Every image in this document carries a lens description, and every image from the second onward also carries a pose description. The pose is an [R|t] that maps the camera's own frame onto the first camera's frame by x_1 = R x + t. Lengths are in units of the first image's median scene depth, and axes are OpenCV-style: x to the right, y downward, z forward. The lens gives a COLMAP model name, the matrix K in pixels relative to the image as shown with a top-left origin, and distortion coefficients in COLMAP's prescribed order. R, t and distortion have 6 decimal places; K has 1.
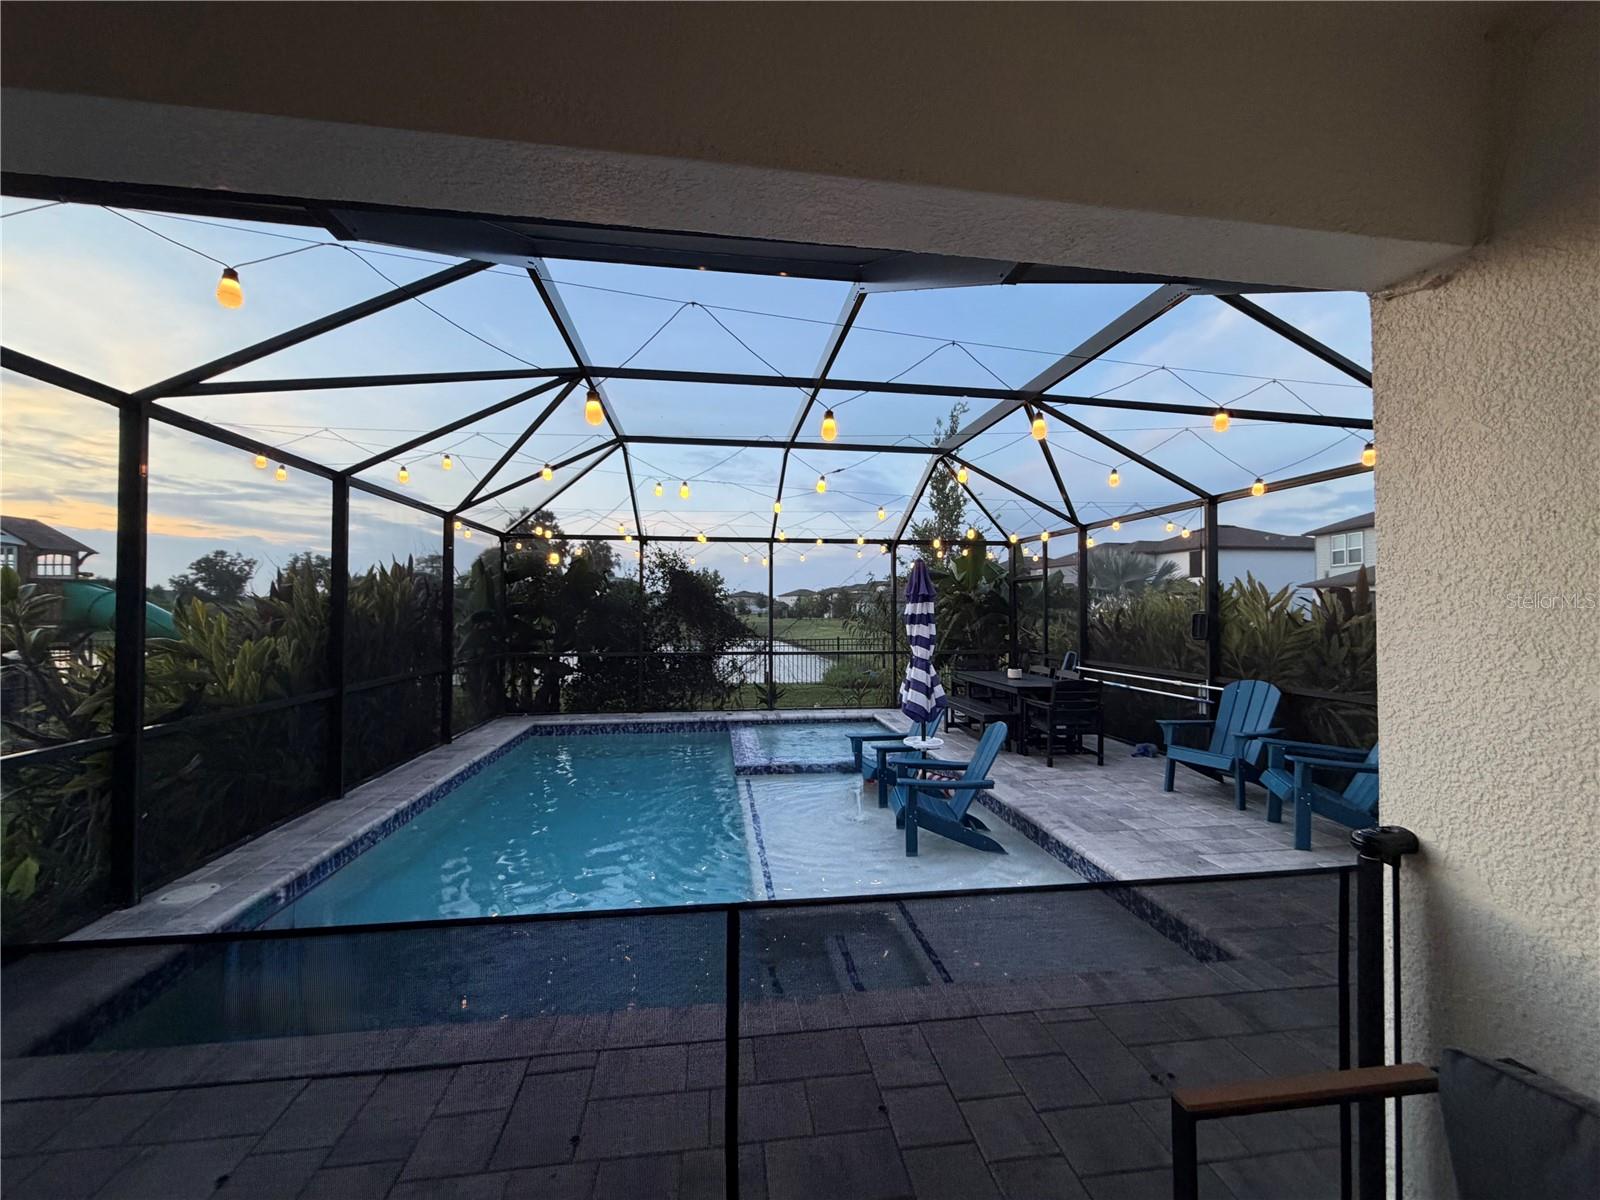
lens RADIAL K [[630.4, 0, 800.6], [0, 630.4, 599.5], [0, 0, 1]] dist [-0.001419, 0.000111]
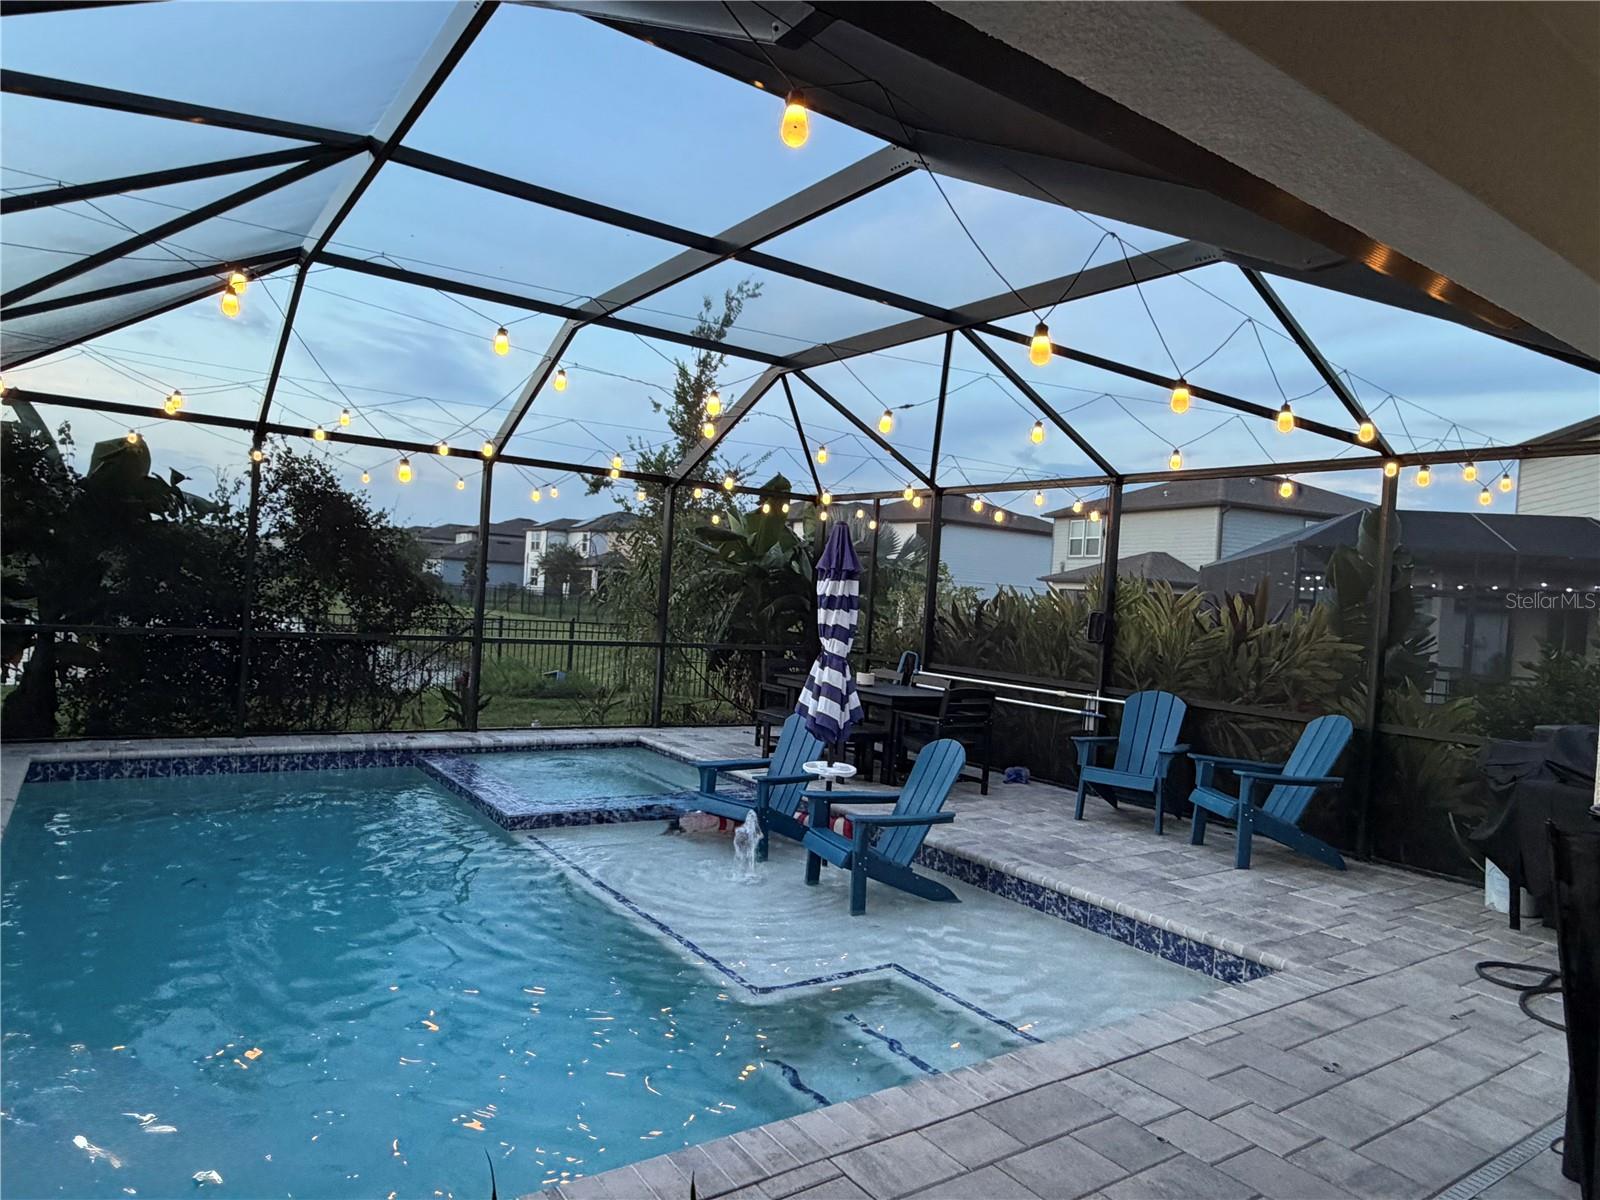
lens RADIAL K [[989.2, 0, 797.5], [0, 989.2, 603.3], [0, 0, 1]] dist [0.000606, -0.000272]
pose [[0.891372, 0.052250, 0.450252, -0.353241], [-0.070577, 0.997218, 0.023998, 0.007538], [-0.447745, -0.053169, 0.892579, -0.006704]]
